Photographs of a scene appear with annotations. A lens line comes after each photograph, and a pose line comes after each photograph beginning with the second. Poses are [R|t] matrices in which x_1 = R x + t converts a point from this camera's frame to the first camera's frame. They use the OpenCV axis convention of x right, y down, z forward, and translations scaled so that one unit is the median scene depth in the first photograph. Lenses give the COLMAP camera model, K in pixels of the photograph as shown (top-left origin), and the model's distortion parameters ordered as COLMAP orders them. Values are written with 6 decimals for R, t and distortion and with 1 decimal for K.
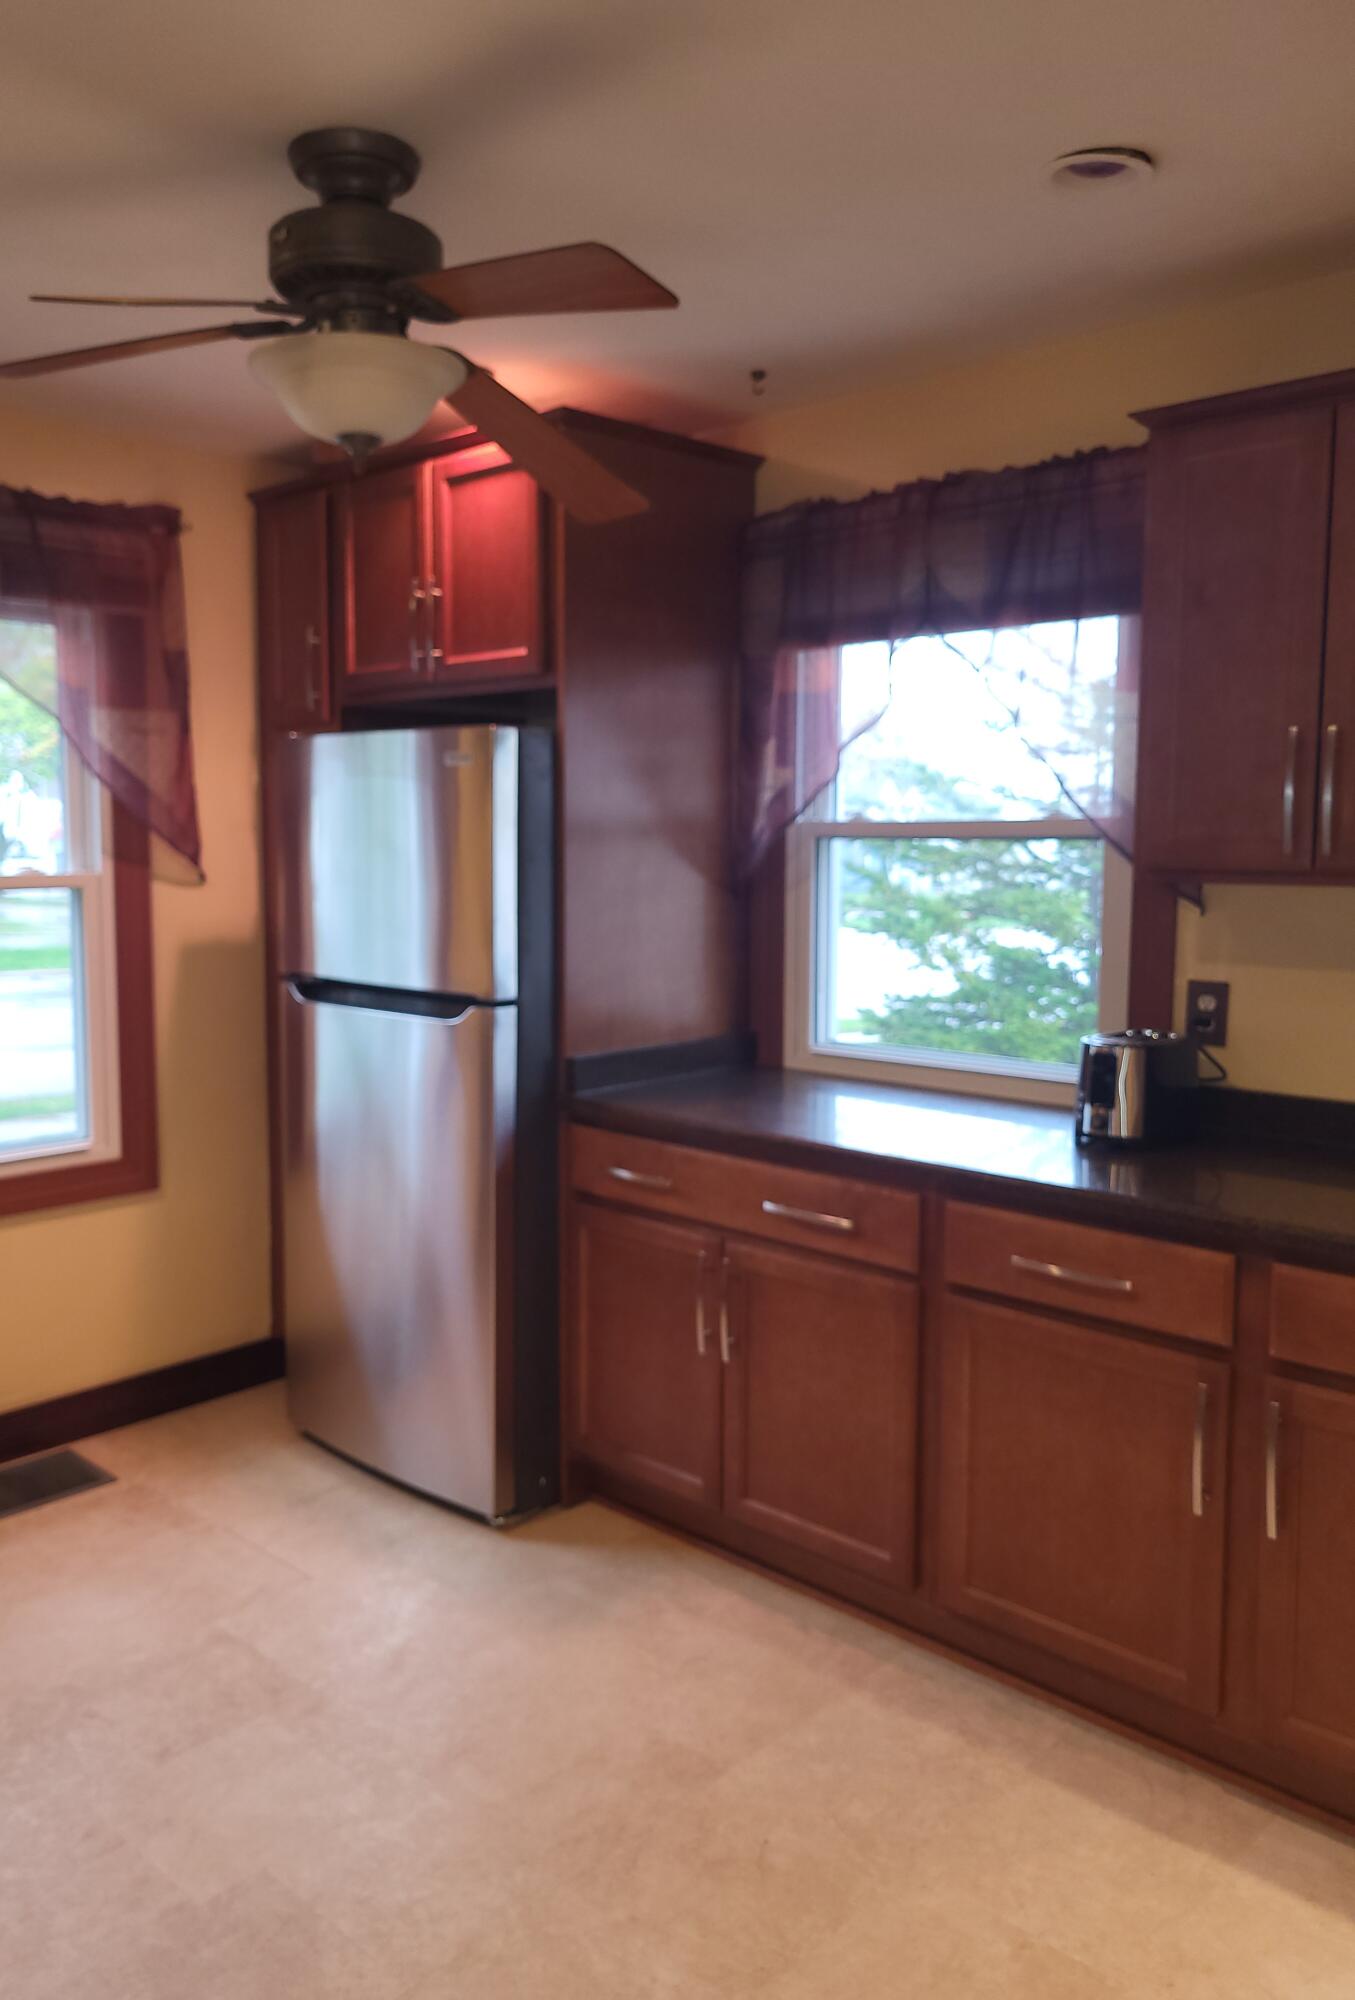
lens RADIAL K [[1556.8, 0, 592.8], [0, 1556.8, 980.0], [0, 0, 1]] dist [0.022537, -0.002431]
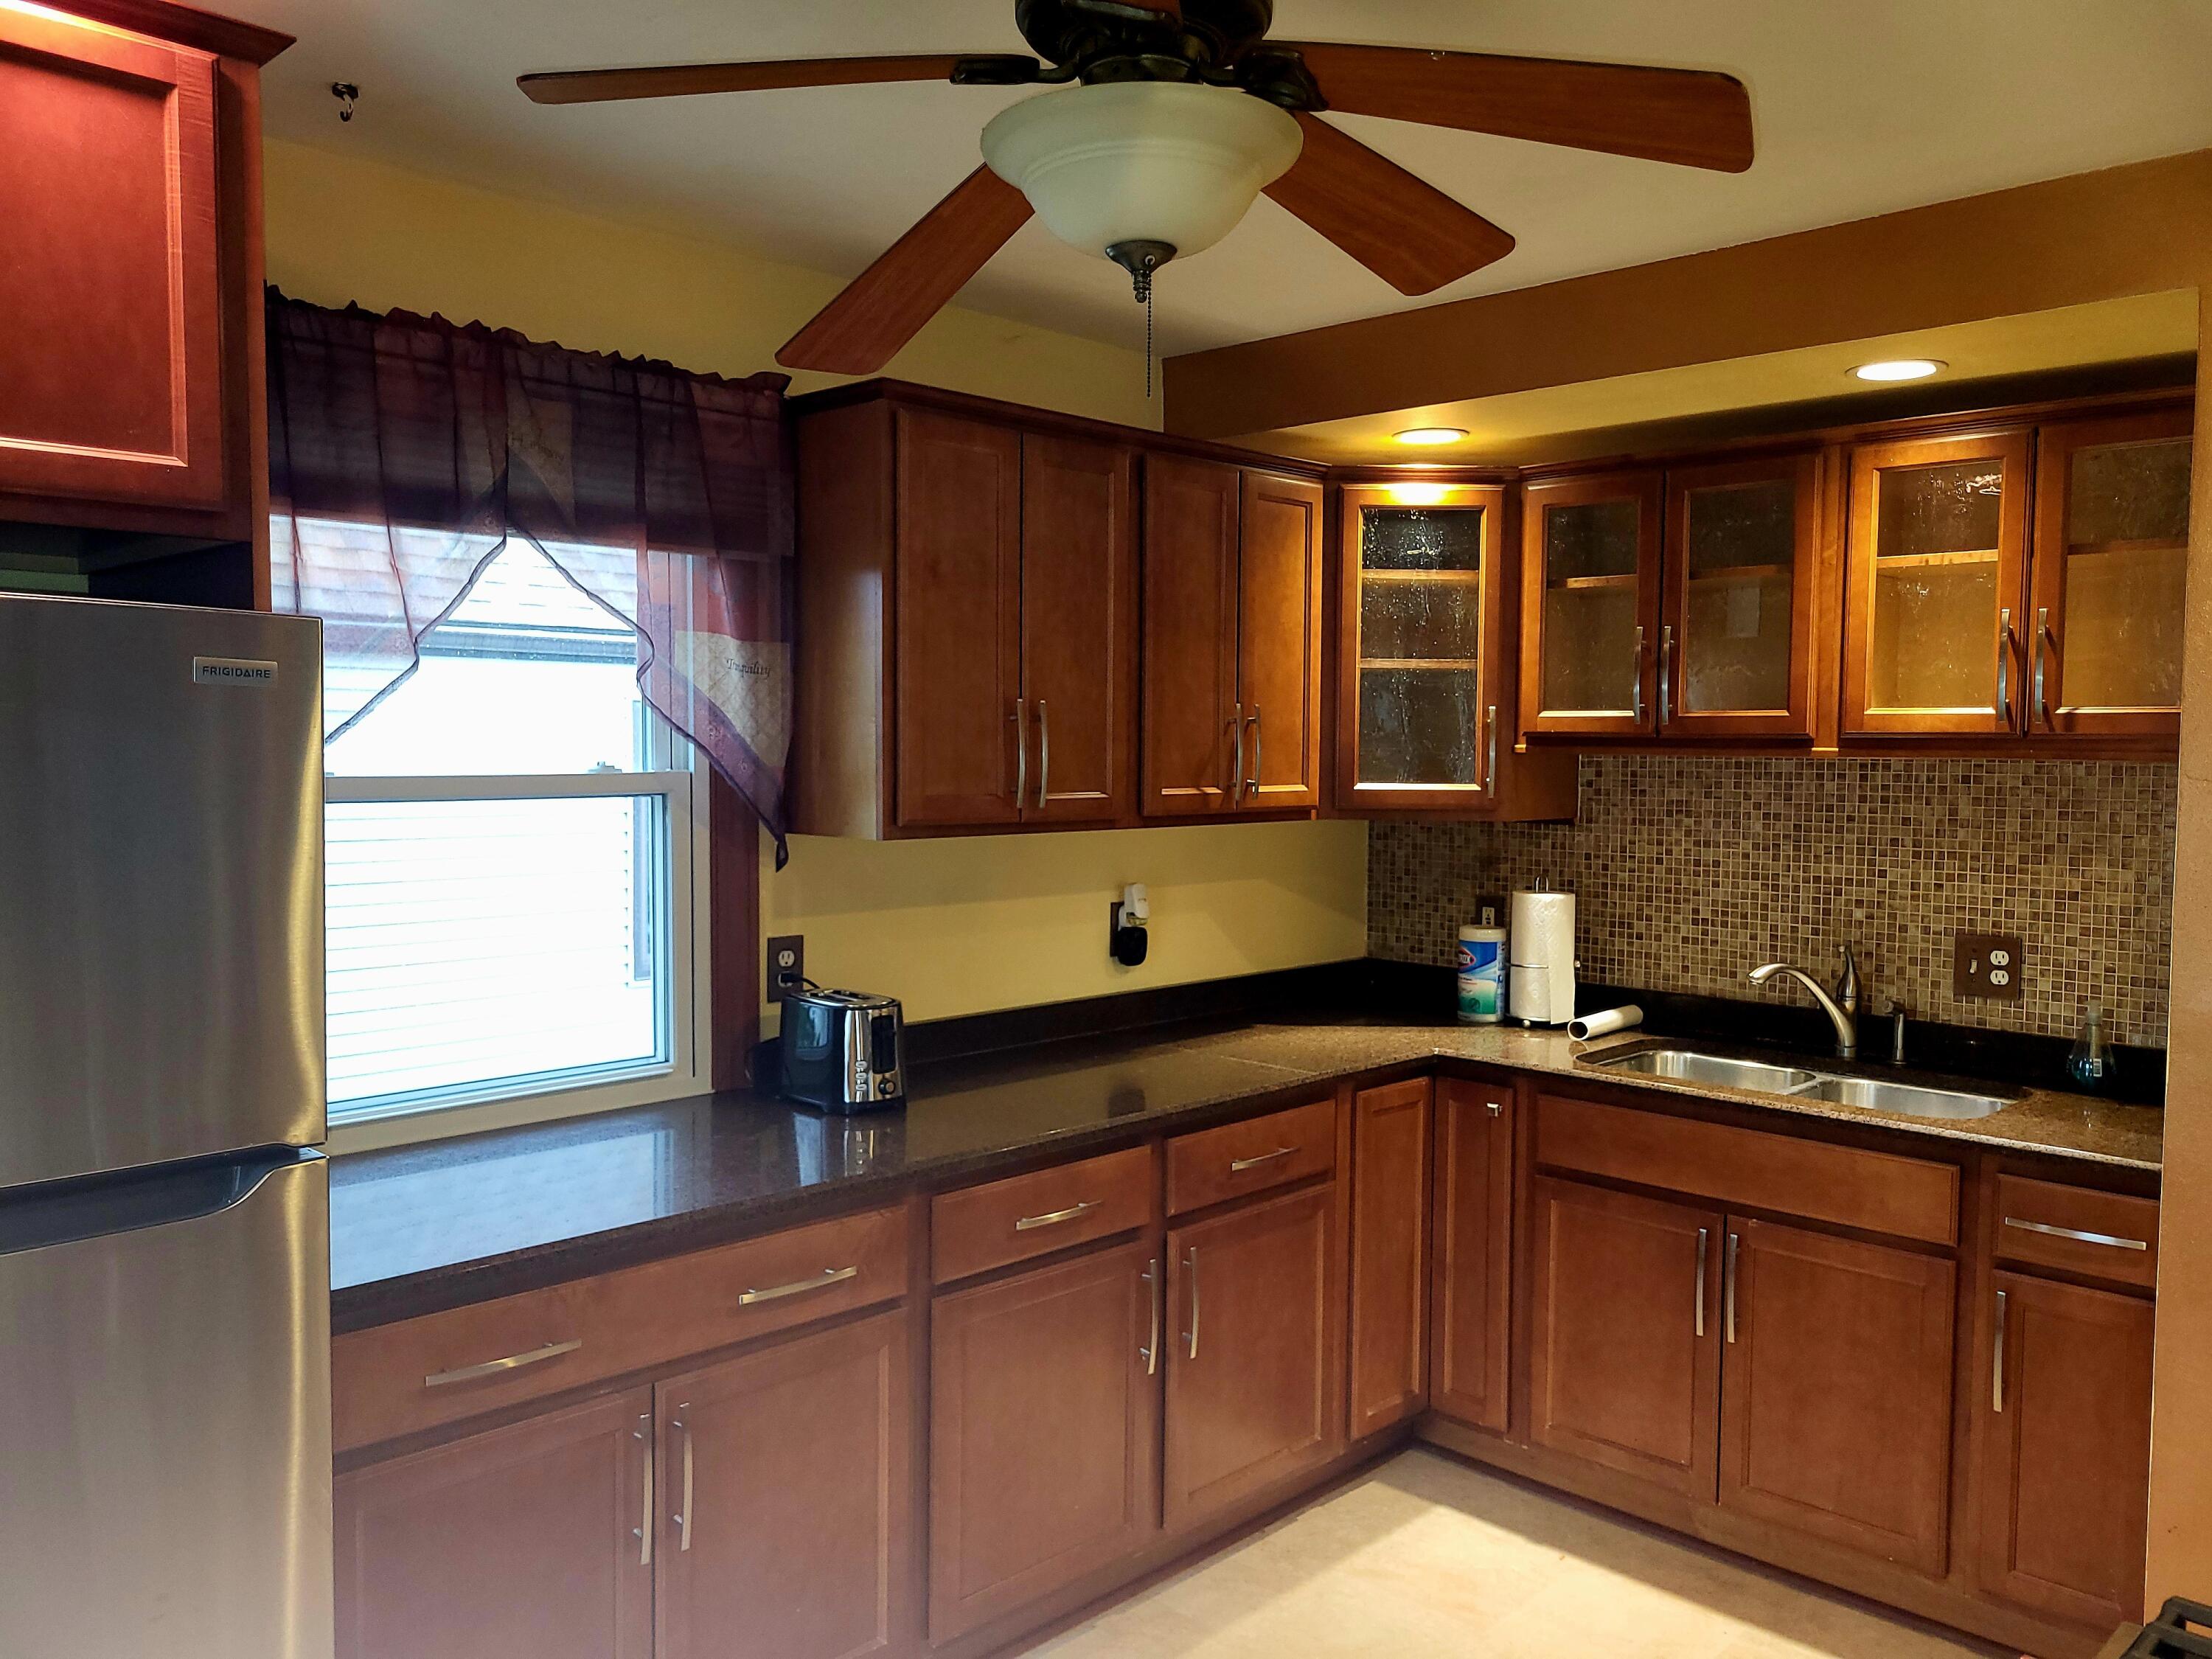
lens RADIAL K [[1687.8, 0, 1110.3], [0, 1687.8, 838.4], [0, 0, 1]] dist [0.030212, -0.022711]
pose [[-0.012521, -0.055526, 0.998379, -0.640430], [0.090635, 0.994284, 0.056435, -0.097638], [-0.995805, 0.091195, -0.007417, 0.753394]]
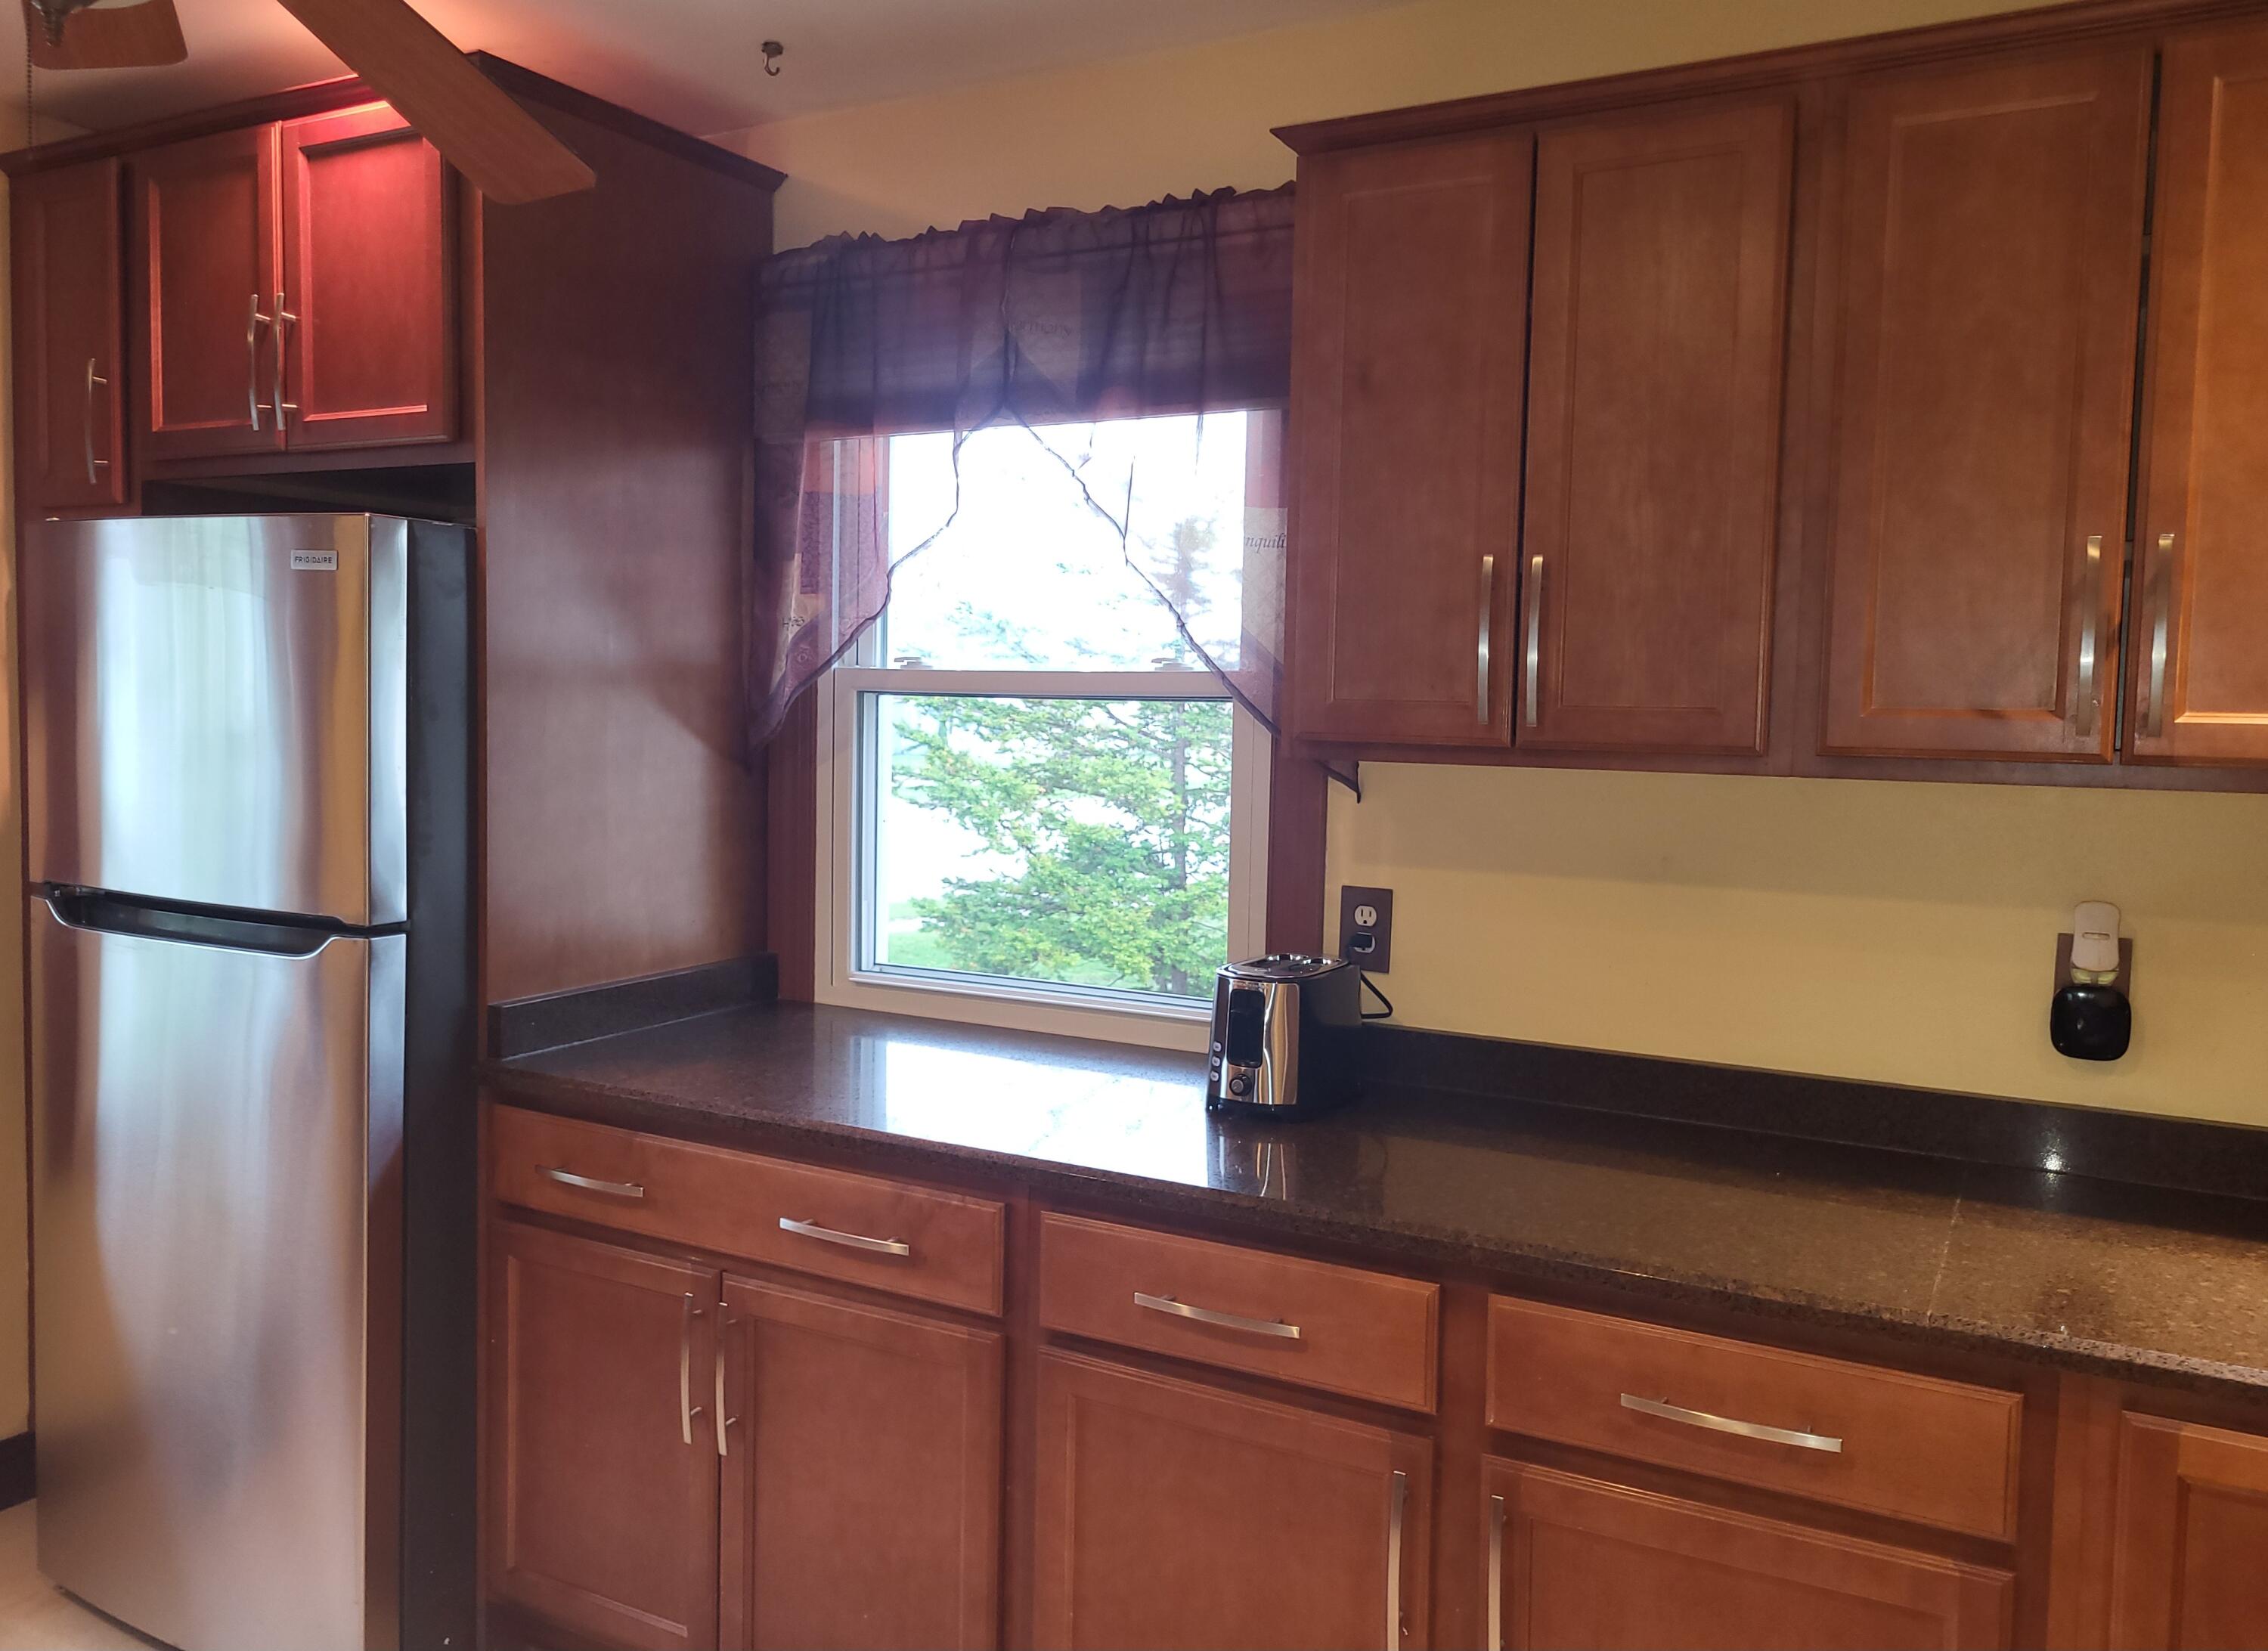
lens RADIAL K [[1746.2, 0, 1110.8], [0, 1746.2, 796.1], [0, 0, 1]] dist [0.038067, 0.002548]
pose [[0.960557, 0.002853, 0.278070, 0.032228], [0.006404, 0.999455, -0.032375, -0.016228], [-0.278011, 0.032879, 0.960015, 0.197026]]
